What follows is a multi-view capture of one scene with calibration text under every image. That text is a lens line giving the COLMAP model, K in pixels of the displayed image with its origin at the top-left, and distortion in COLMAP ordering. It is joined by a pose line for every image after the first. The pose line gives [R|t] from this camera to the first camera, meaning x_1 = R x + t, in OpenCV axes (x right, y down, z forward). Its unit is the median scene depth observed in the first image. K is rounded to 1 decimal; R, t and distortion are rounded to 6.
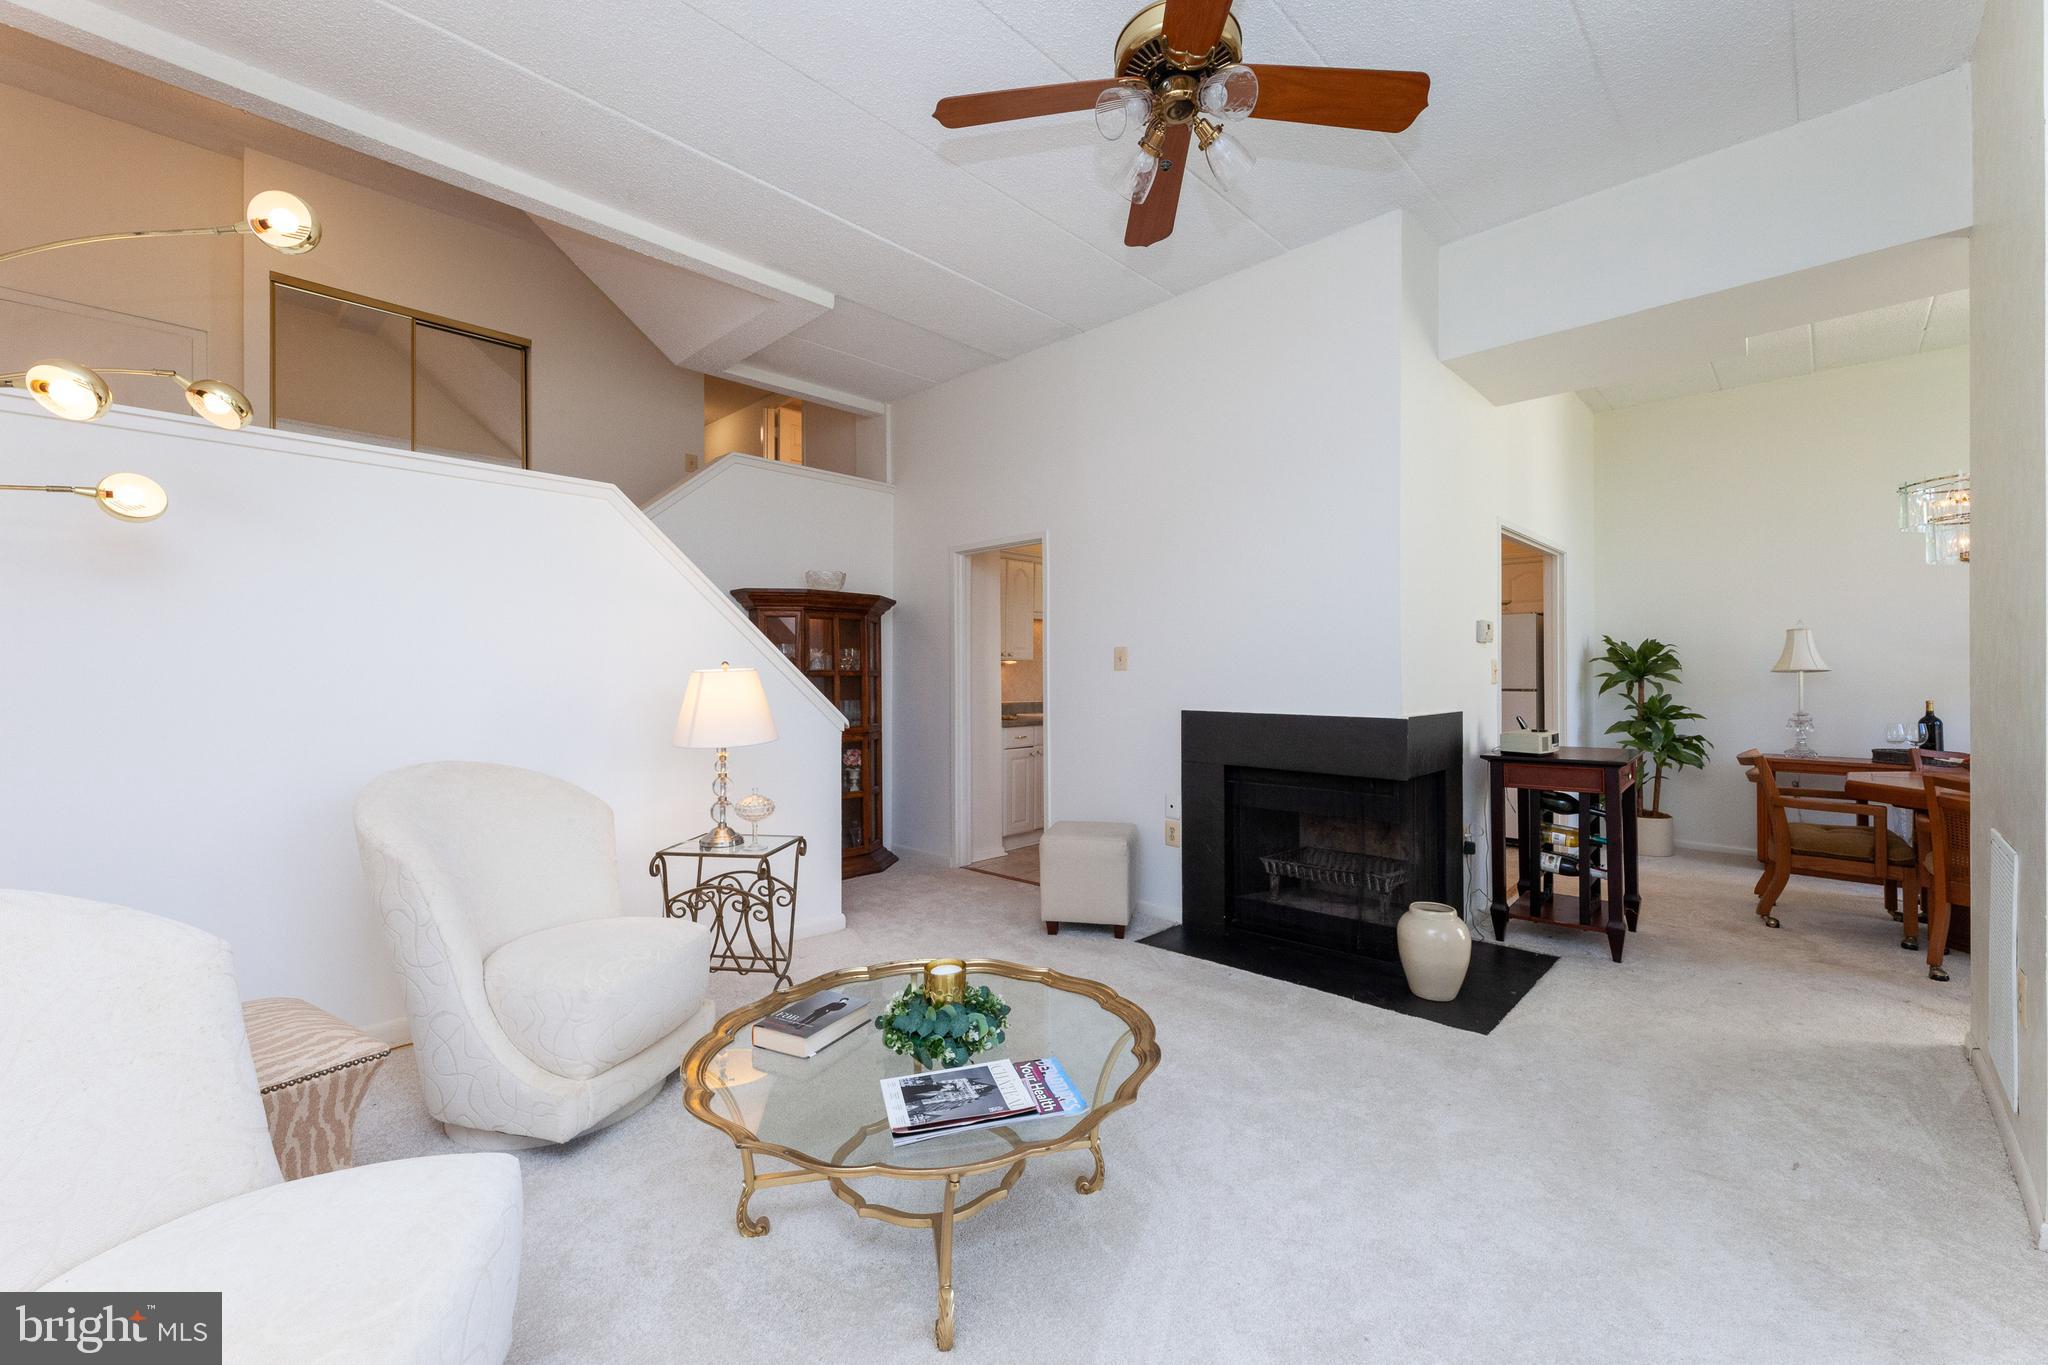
lens RADIAL K [[826.9, 0, 1036.5], [0, 826.9, 672.2], [0, 0, 1]] dist [0.001724, 0.000102]
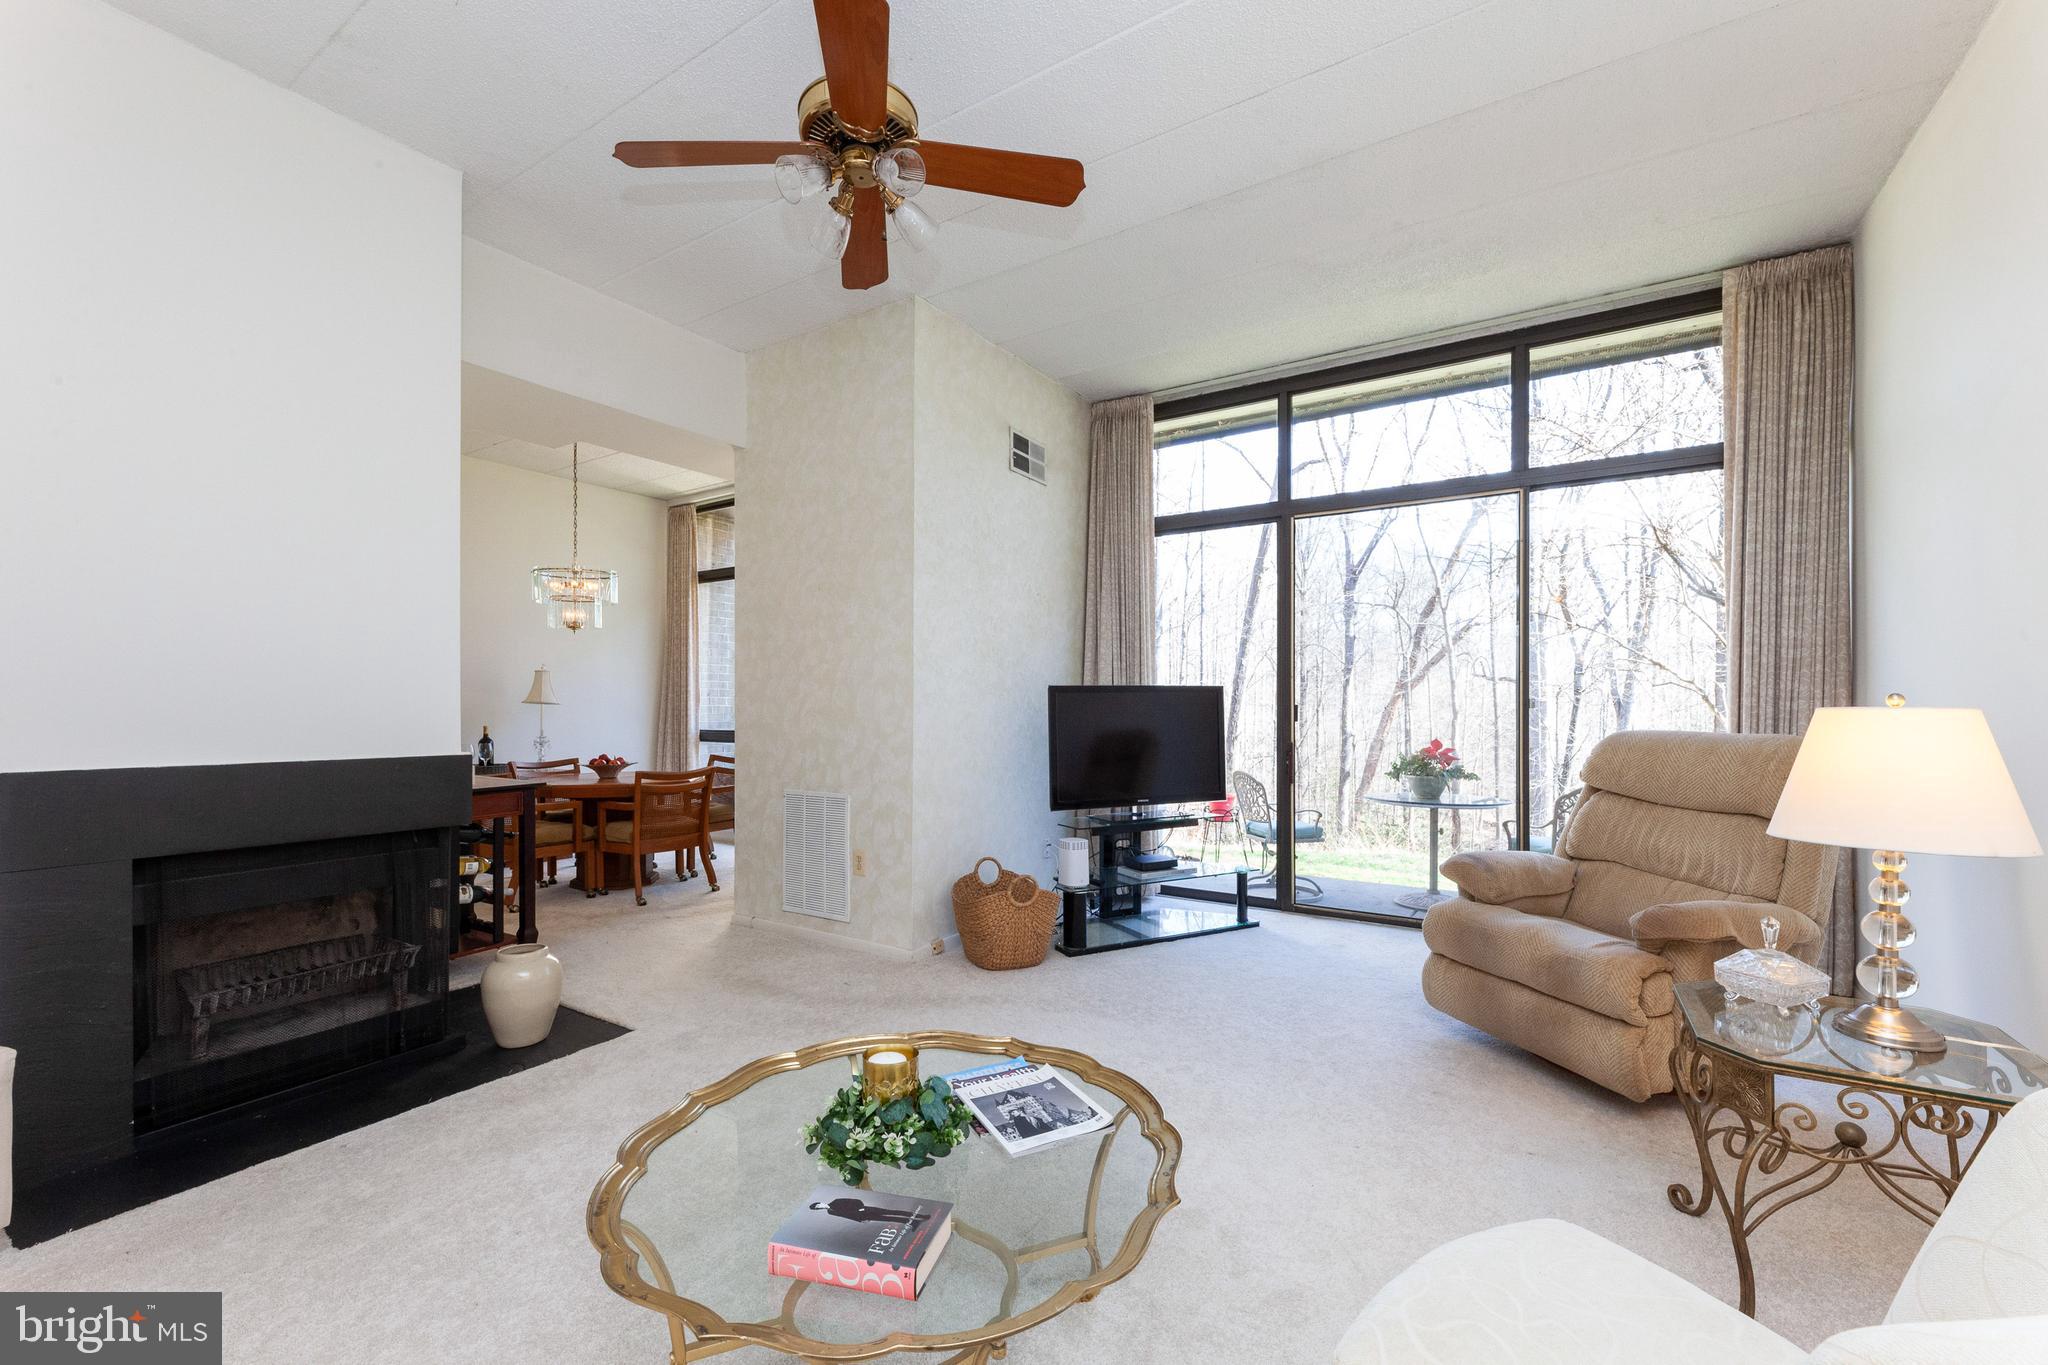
lens RADIAL K [[829.1, 0, 1031.9], [0, 829.1, 708.3], [0, 0, 1]] dist [0.000967, 0.000063]
pose [[-0.195290, 0.000253, 0.980746, -0.404273], [-0.004210, 0.999991, -0.001096, 0.004381], [-0.980737, -0.004343, -0.195287, 0.435453]]
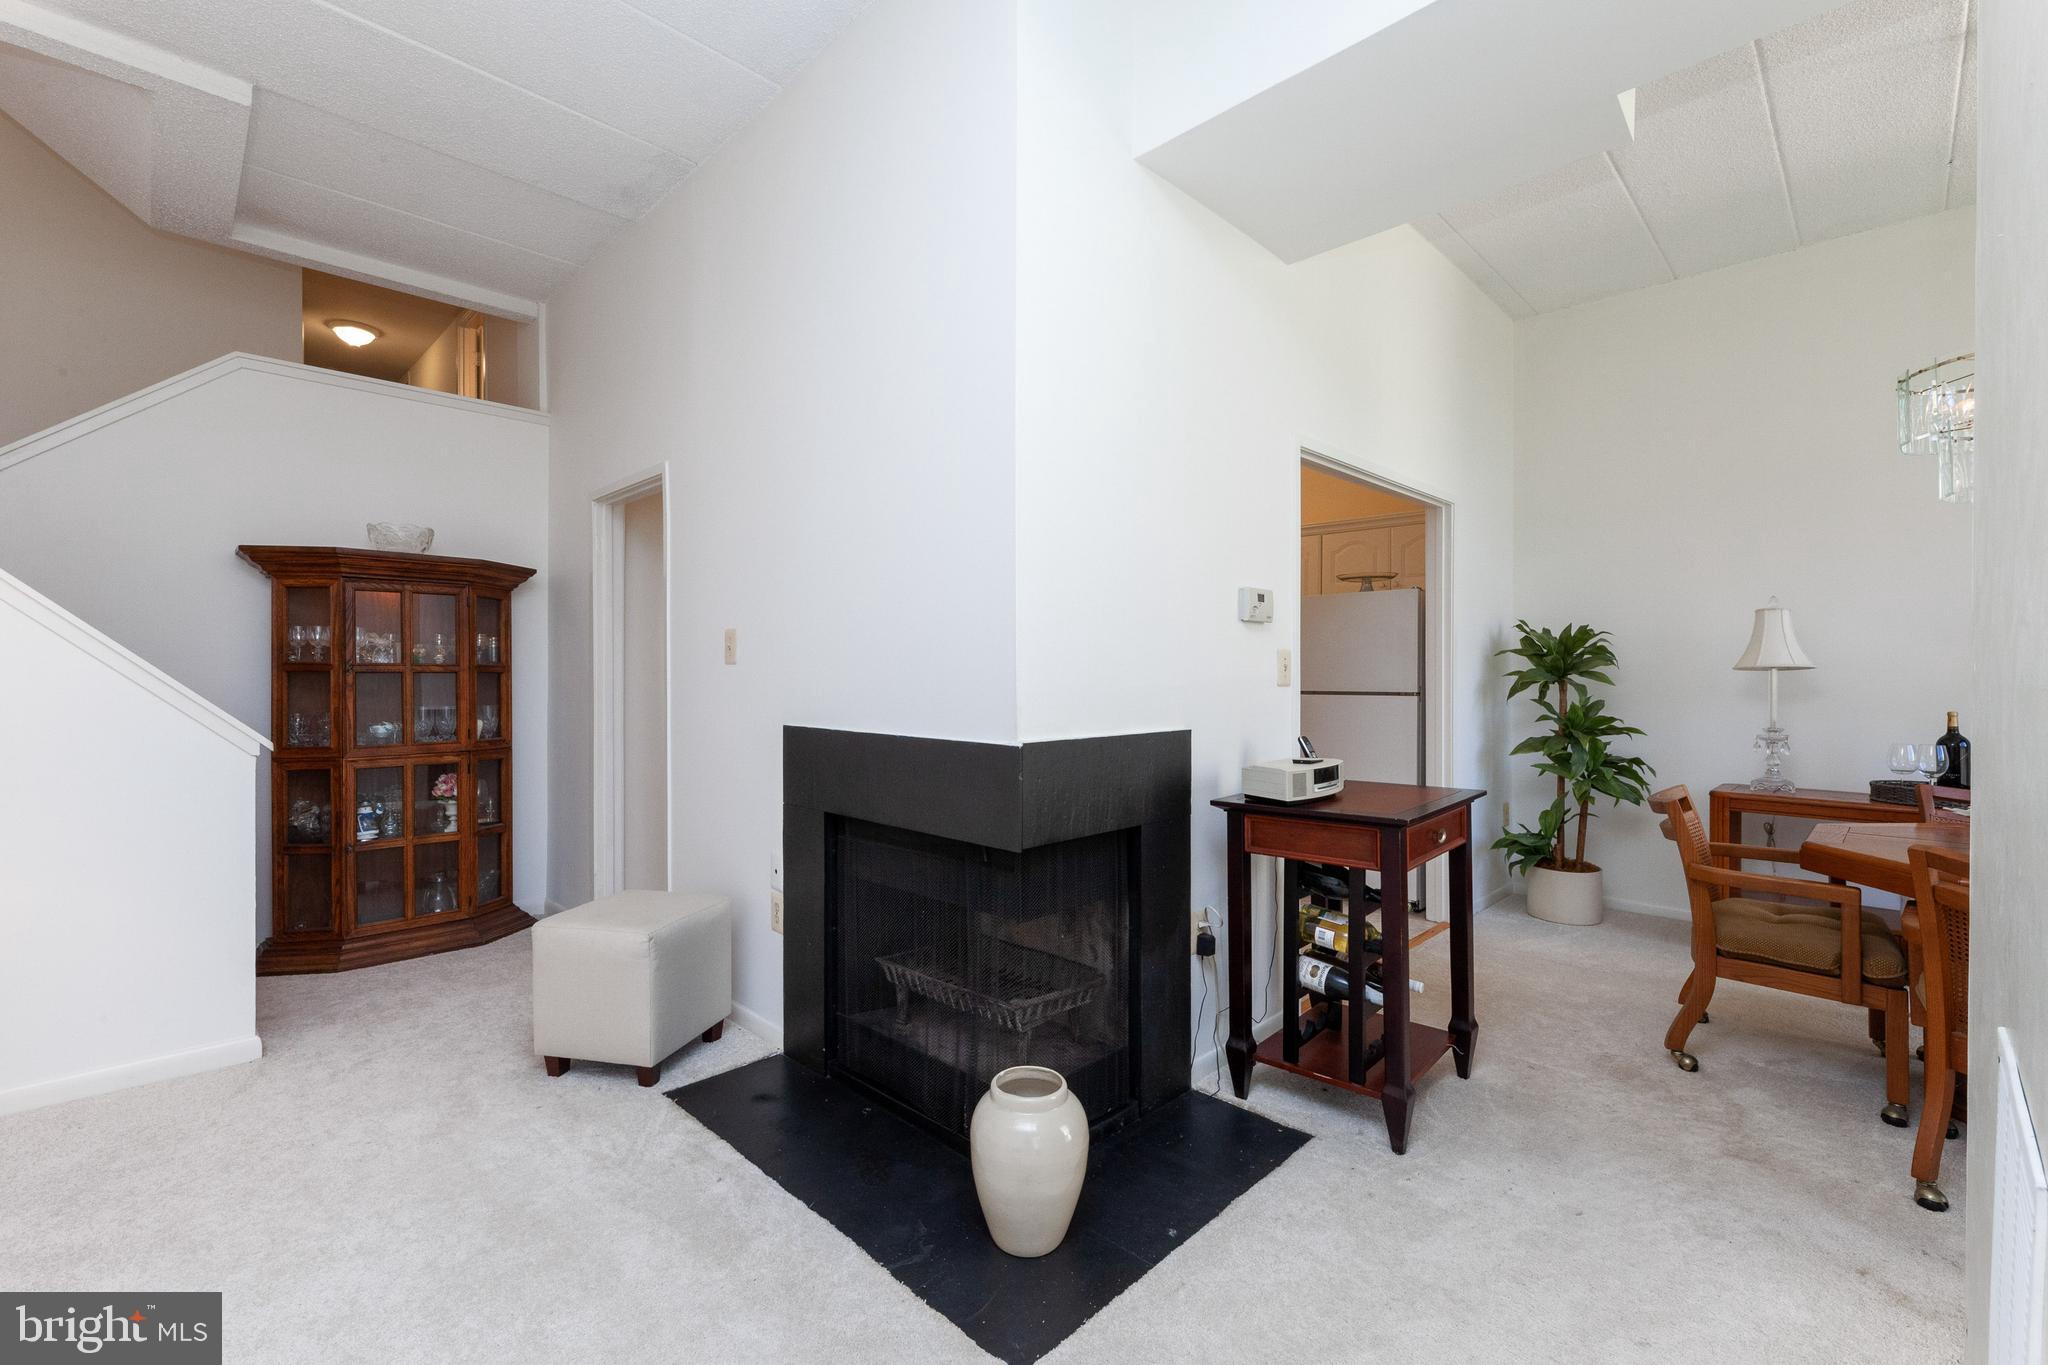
lens RADIAL K [[873.6, 0, 1035.5], [0, 873.6, 678.0], [0, 0, 1]] dist [-0.001082, 0.000081]
pose [[0.999947, 0.002702, -0.009944, 0.347622], [-0.002616, 0.999959, 0.008634, 0.002377], [0.009967, -0.008608, 0.999913, 0.288793]]
